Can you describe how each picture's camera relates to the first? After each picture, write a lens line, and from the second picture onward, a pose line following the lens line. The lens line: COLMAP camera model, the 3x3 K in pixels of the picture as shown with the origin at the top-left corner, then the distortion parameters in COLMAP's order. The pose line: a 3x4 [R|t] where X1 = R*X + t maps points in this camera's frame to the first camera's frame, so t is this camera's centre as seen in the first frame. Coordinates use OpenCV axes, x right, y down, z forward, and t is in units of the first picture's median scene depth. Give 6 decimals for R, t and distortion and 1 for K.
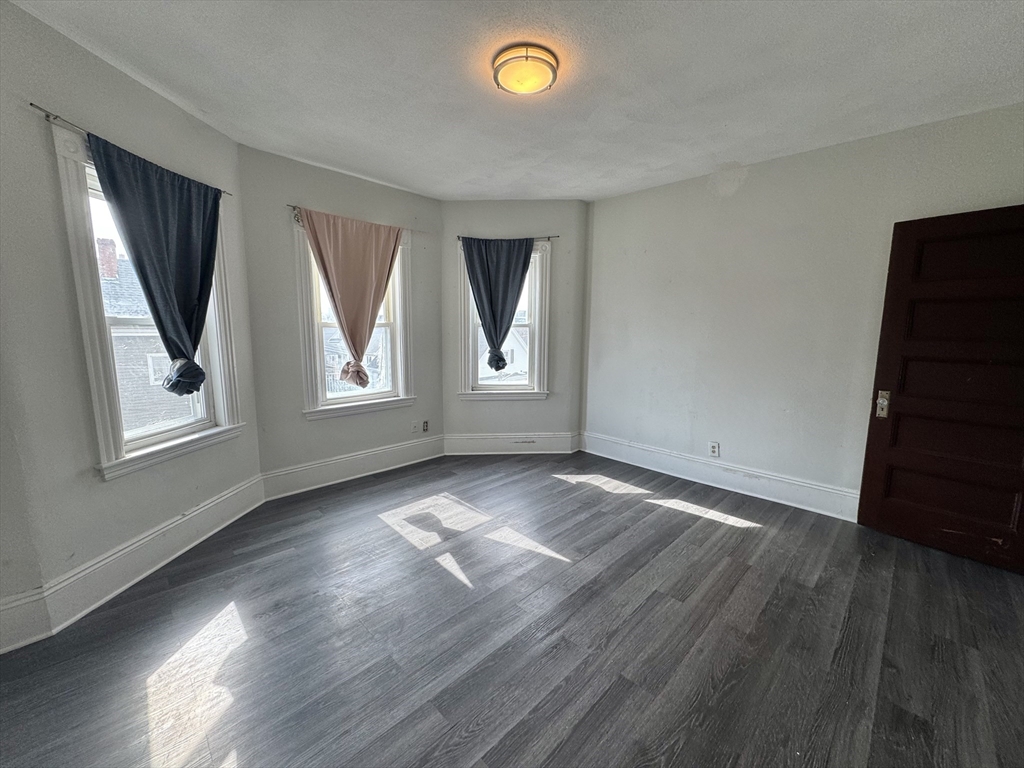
lens RADIAL K [[405.7, 0, 509.5], [0, 405.7, 379.7], [0, 0, 1]] dist [-0.001326, -0.000117]
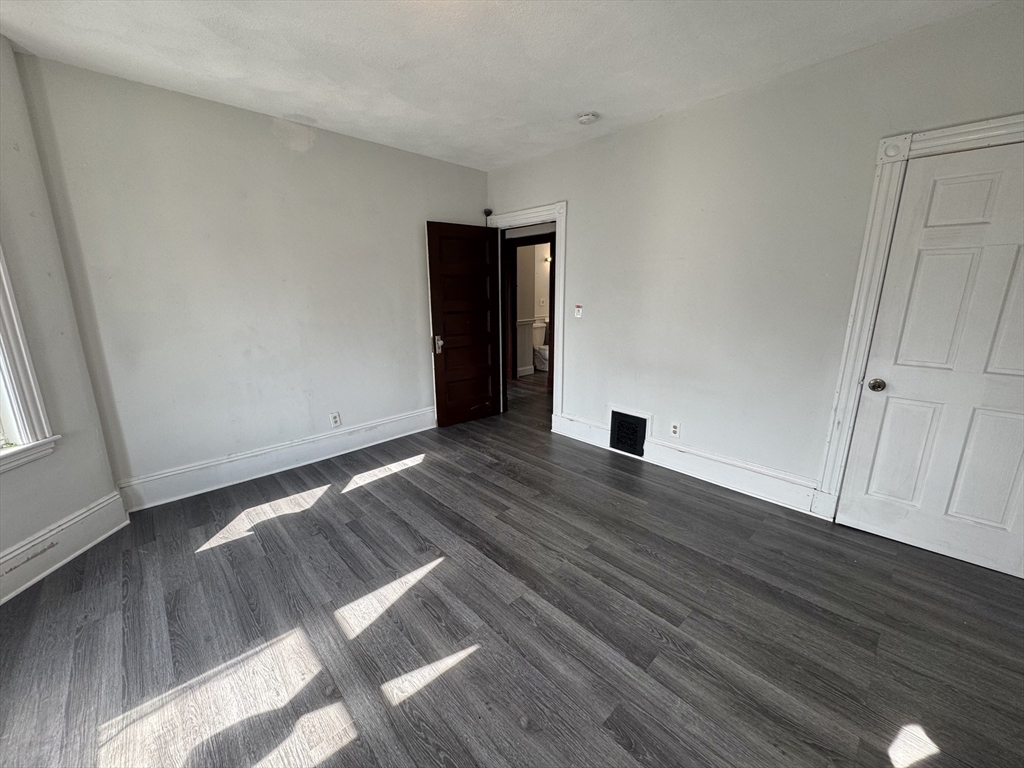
lens RADIAL K [[405.7, 0, 512.5], [0, 405.7, 383.7], [0, 0, 1]] dist [-0.001326, -0.000117]
pose [[0.025926, -0.237999, 0.970919, -0.493190], [0.140238, 0.962507, 0.232192, -0.096406], [-0.989778, 0.130140, 0.058331, 0.560758]]
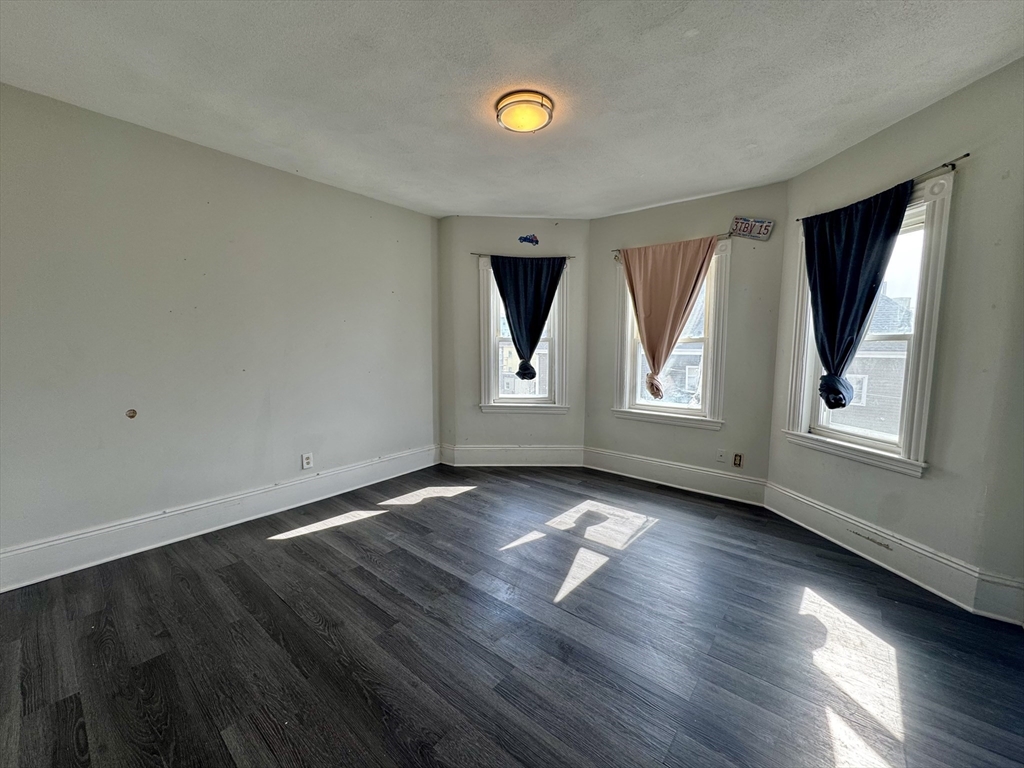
lens RADIAL K [[405.7, 0, 516.0], [0, 405.7, 381.6], [0, 0, 1]] dist [-0.001326, -0.000117]
pose [[0.107294, 0.084309, -0.990646, 0.744824], [-0.132434, 0.988731, 0.069802, -0.057883], [0.985368, 0.123706, 0.117251, 0.572406]]
